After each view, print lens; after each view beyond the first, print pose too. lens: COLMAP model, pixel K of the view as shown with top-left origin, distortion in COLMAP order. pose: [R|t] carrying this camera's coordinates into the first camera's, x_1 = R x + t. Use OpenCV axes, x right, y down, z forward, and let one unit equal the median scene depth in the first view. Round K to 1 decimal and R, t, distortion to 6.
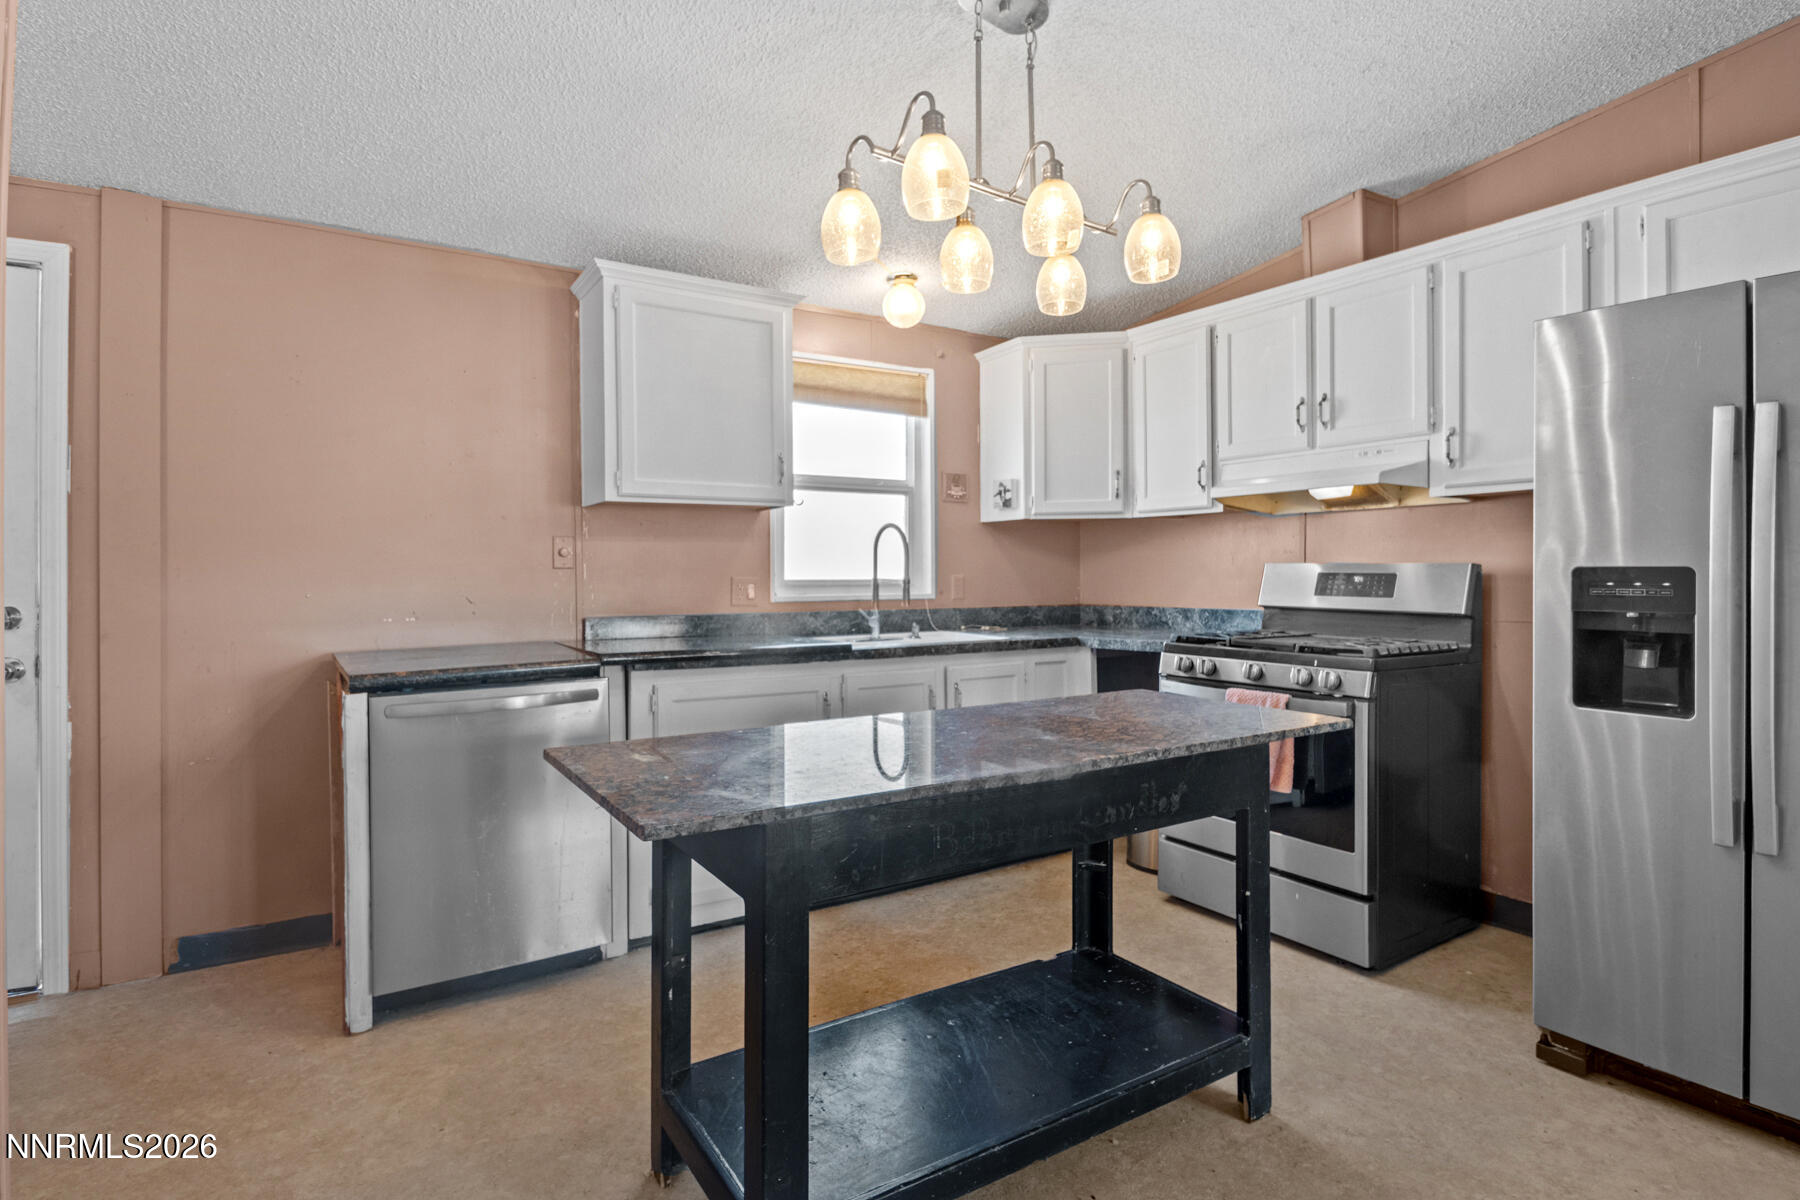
lens RADIAL K [[912.2, 0, 890.9], [0, 912.2, 567.0], [0, 0, 1]] dist [-0.005890, -0.001293]
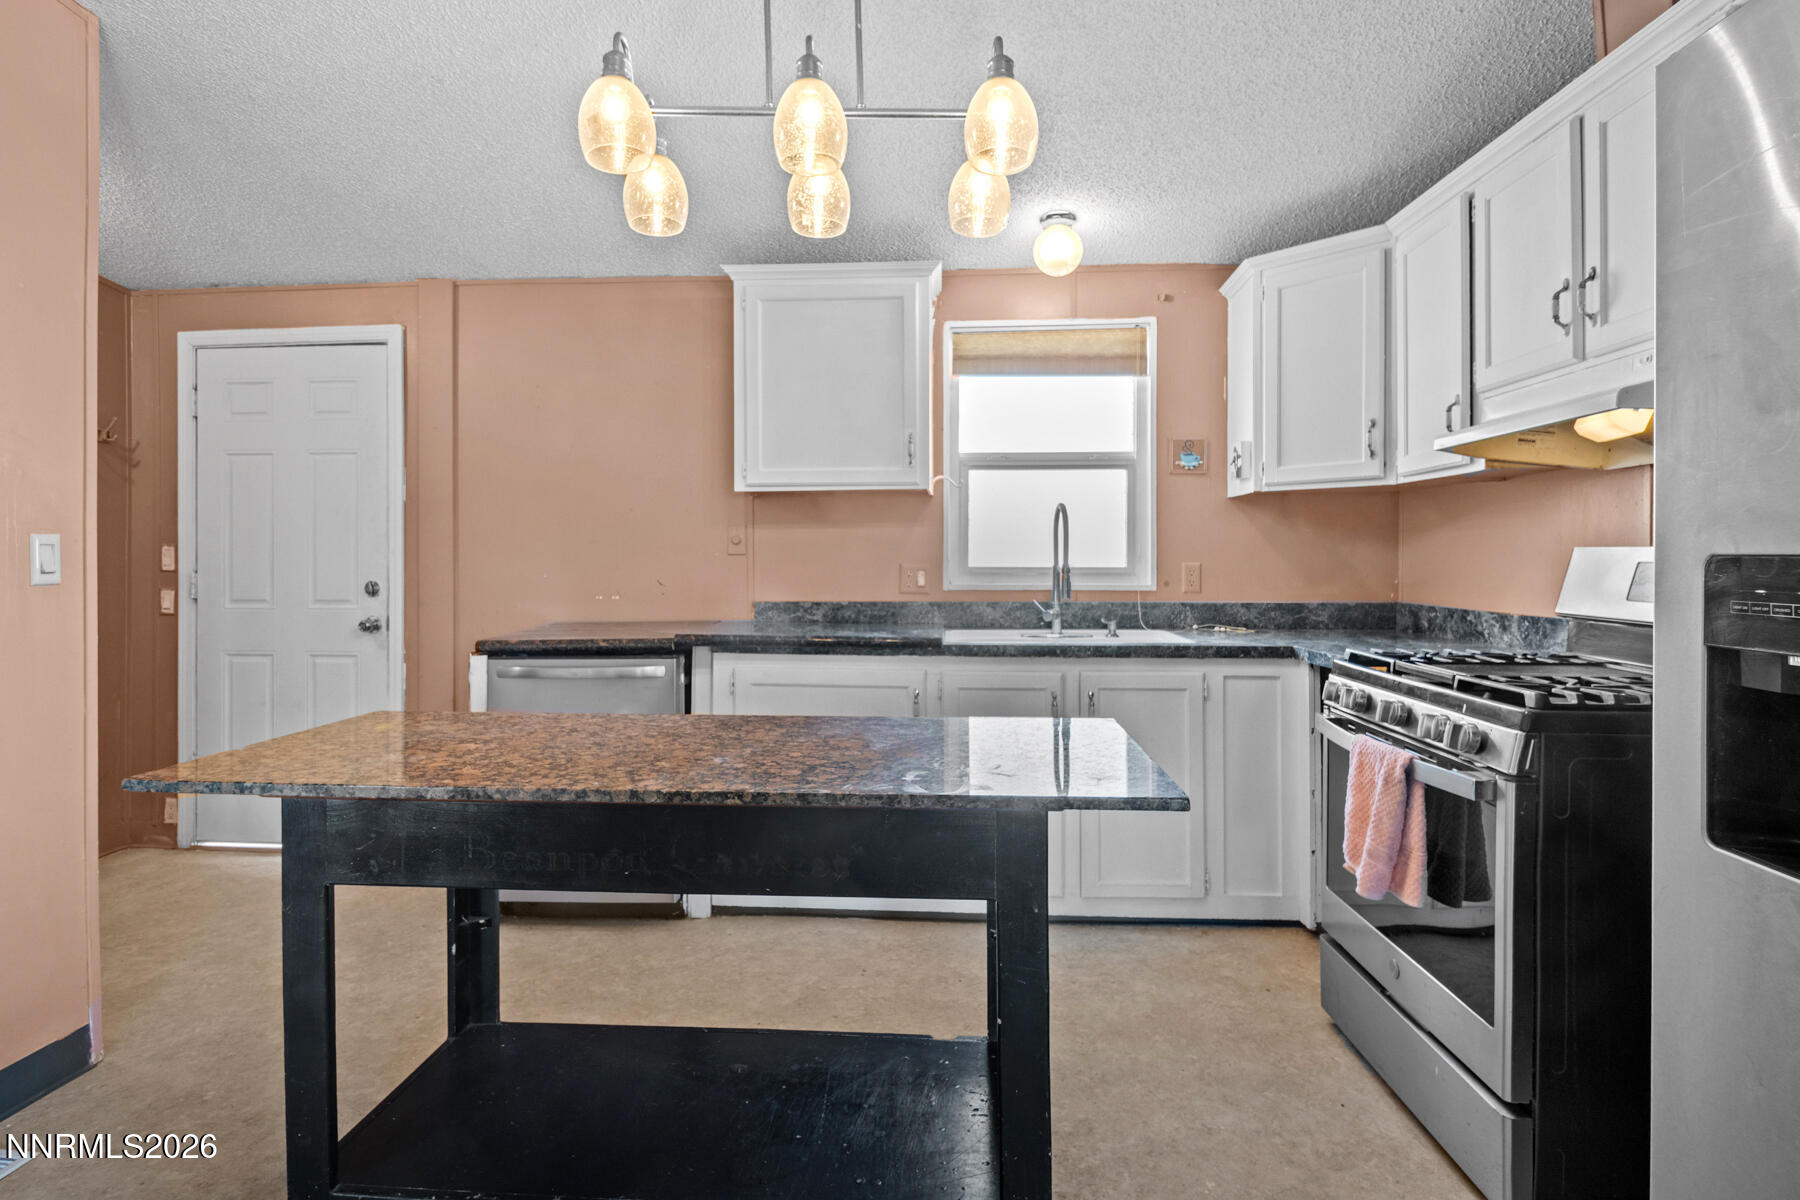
lens RADIAL K [[911.2, 0, 884.0], [0, 911.2, 560.4], [0, 0, 1]] dist [0.001653, 0.000177]
pose [[0.813608, 0.004573, -0.581396, 0.418050], [0.001083, 0.999955, 0.009381, -0.001776], [0.581413, -0.008263, 0.813567, 0.218104]]
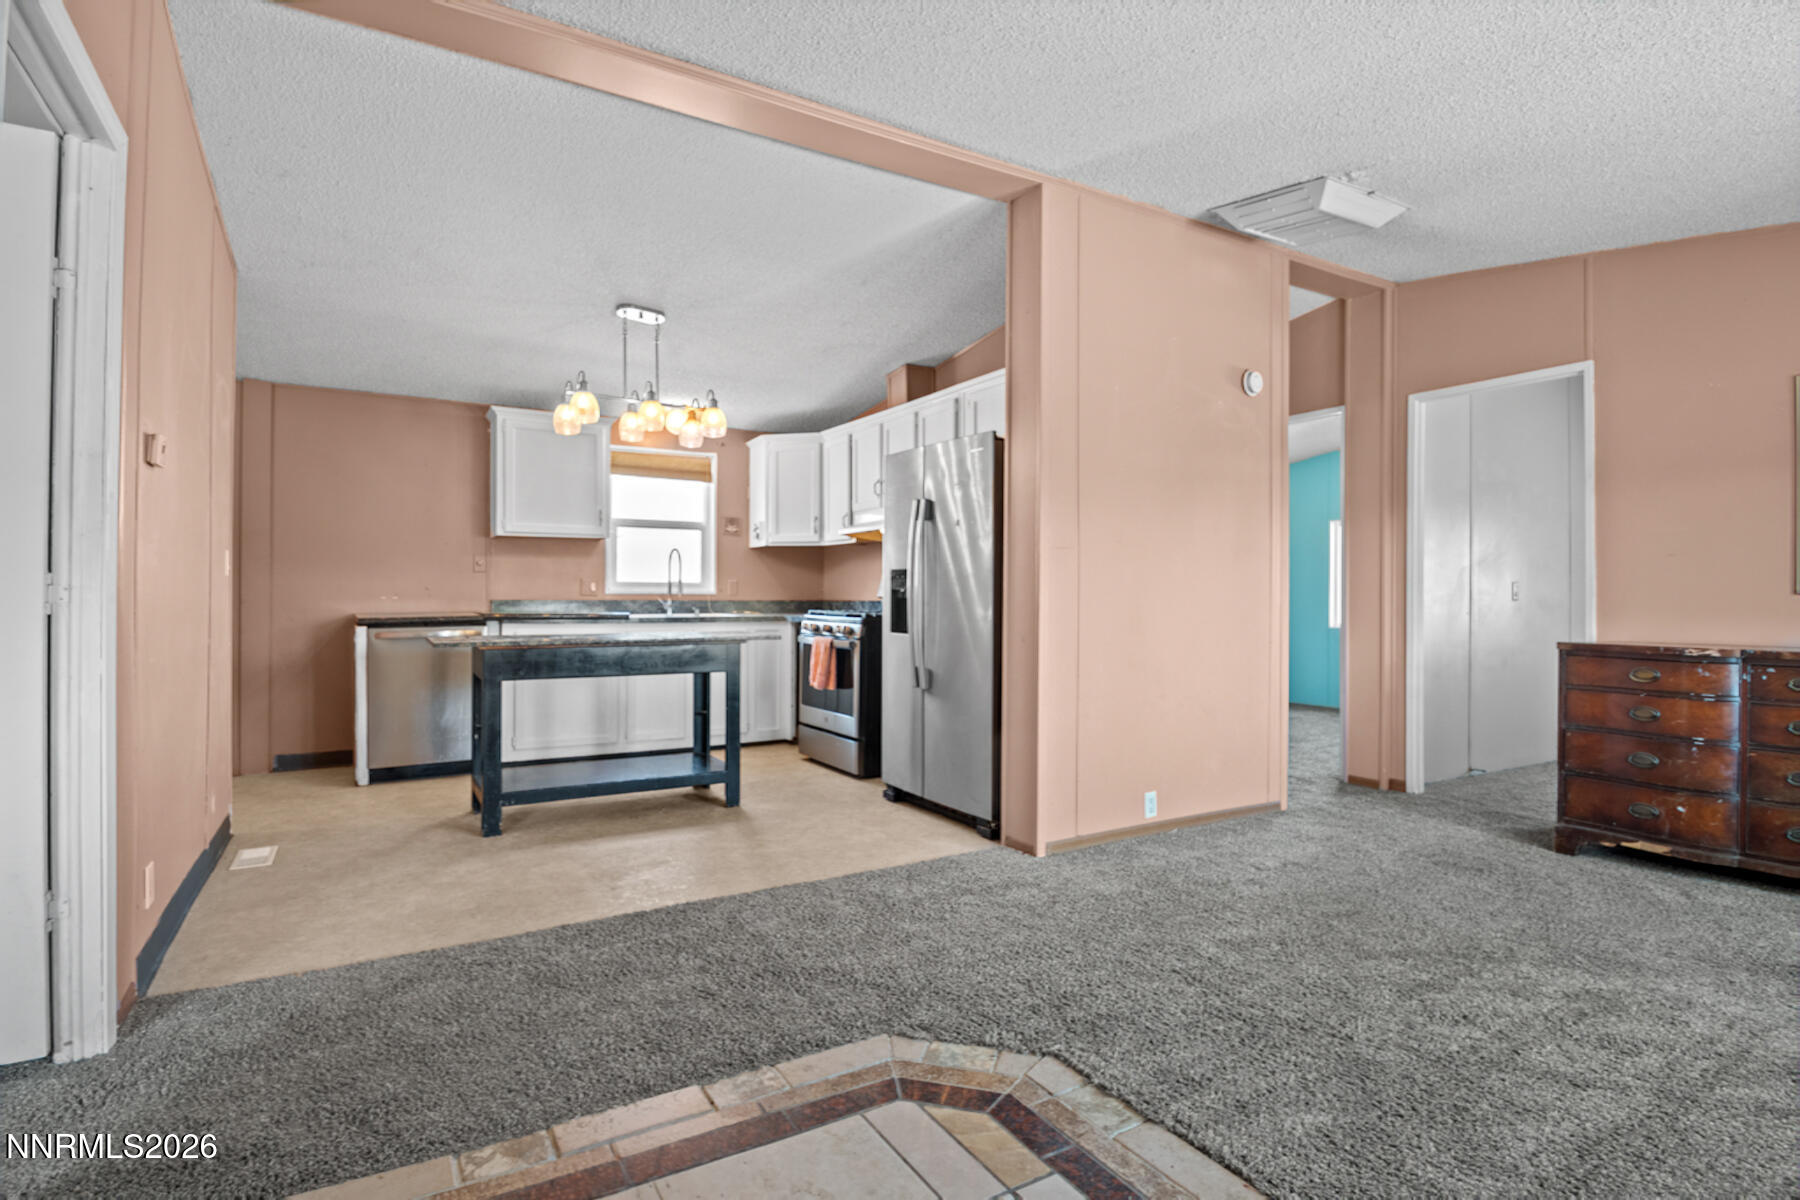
lens RADIAL K [[881.2, 0, 849.0], [0, 881.2, 590.4], [0, 0, 1]] dist [-0.001234, -0.000270]
pose [[0.997960, 0.008212, -0.063311, 0.485890], [-0.008061, 0.999964, 0.002629, 0.027899], [0.063330, -0.002114, 0.997990, -0.703309]]
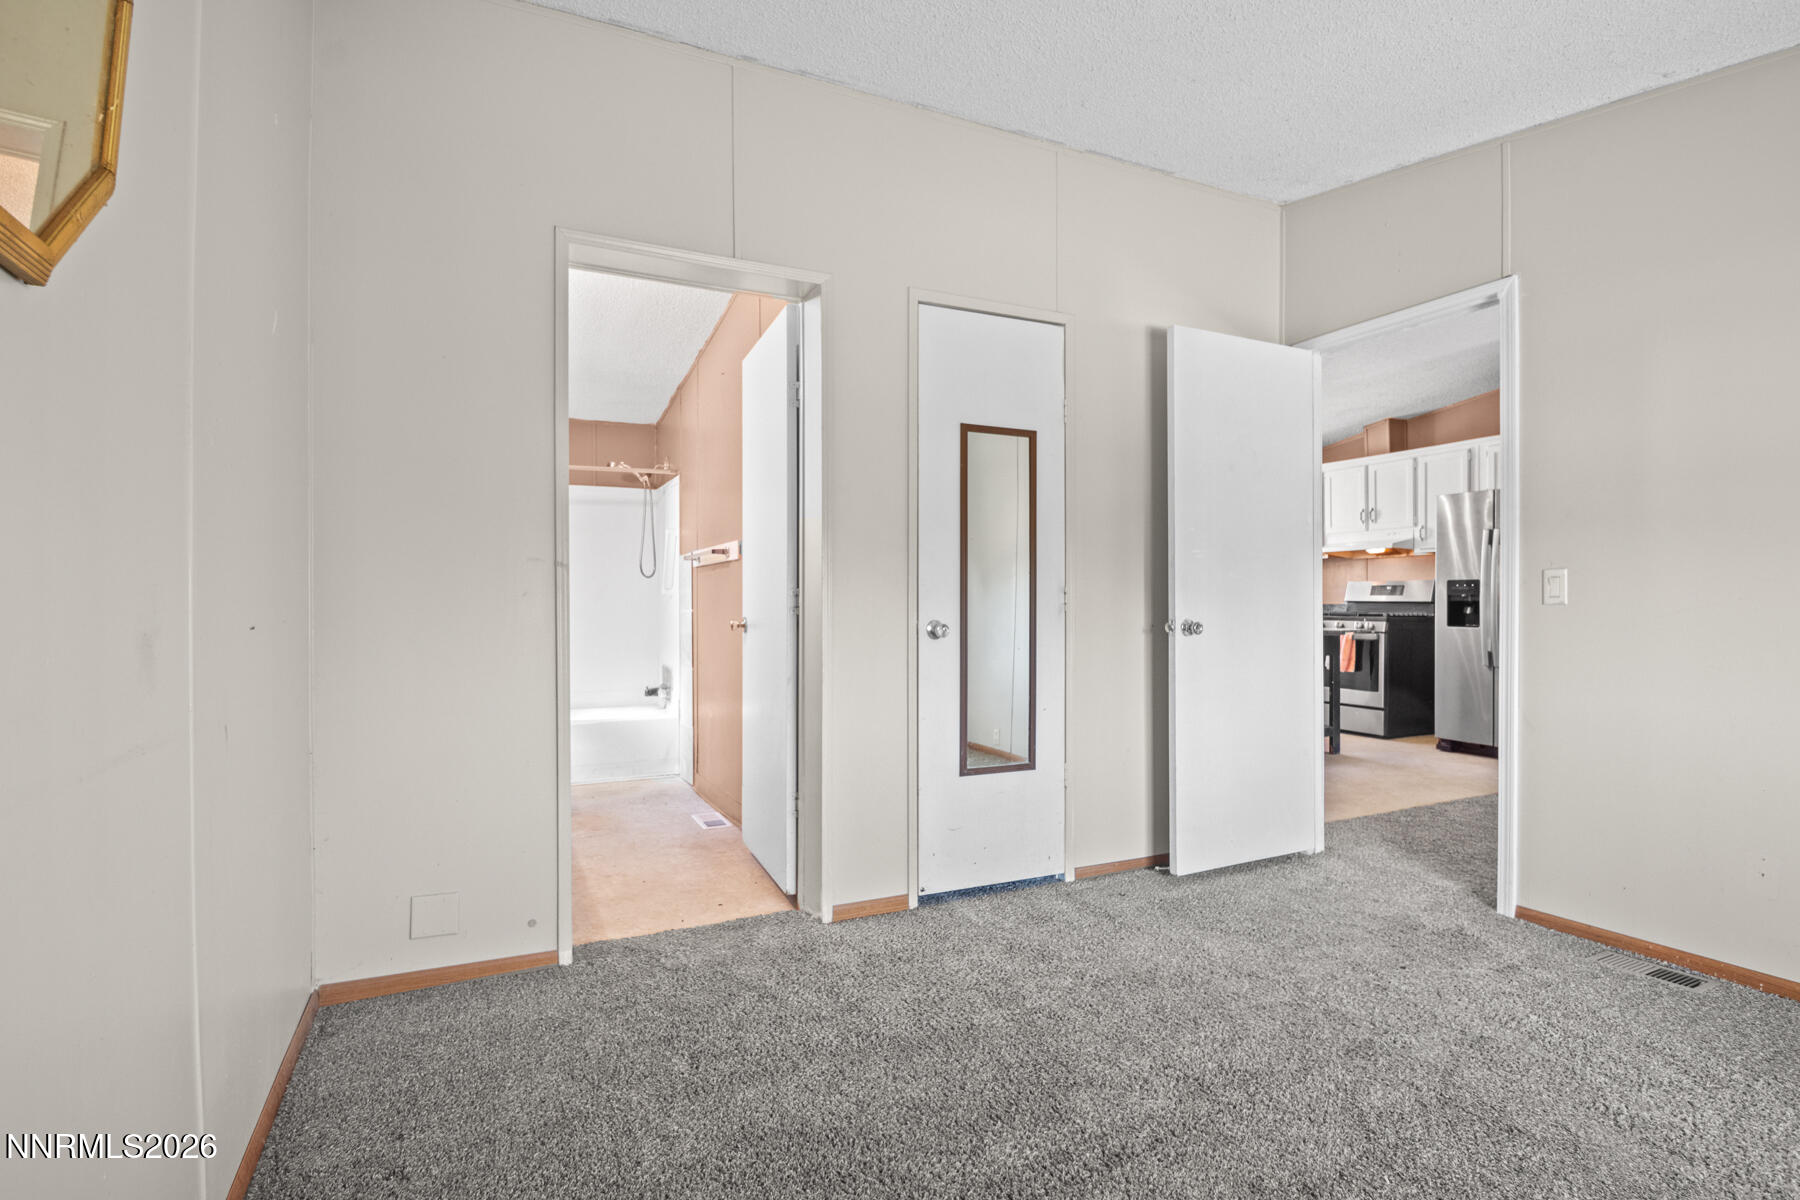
lens RADIAL K [[876.0, 0, 900.0], [0, 876.0, 600.0], [0, 0, 1]] dist [-0.001436, -0.000378]
pose [[0.992415, -0.002337, -0.122911, -0.418215], [0.002822, 0.999989, 0.003772, 0.030867], [0.122901, -0.004091, 0.992411, -1.279097]]
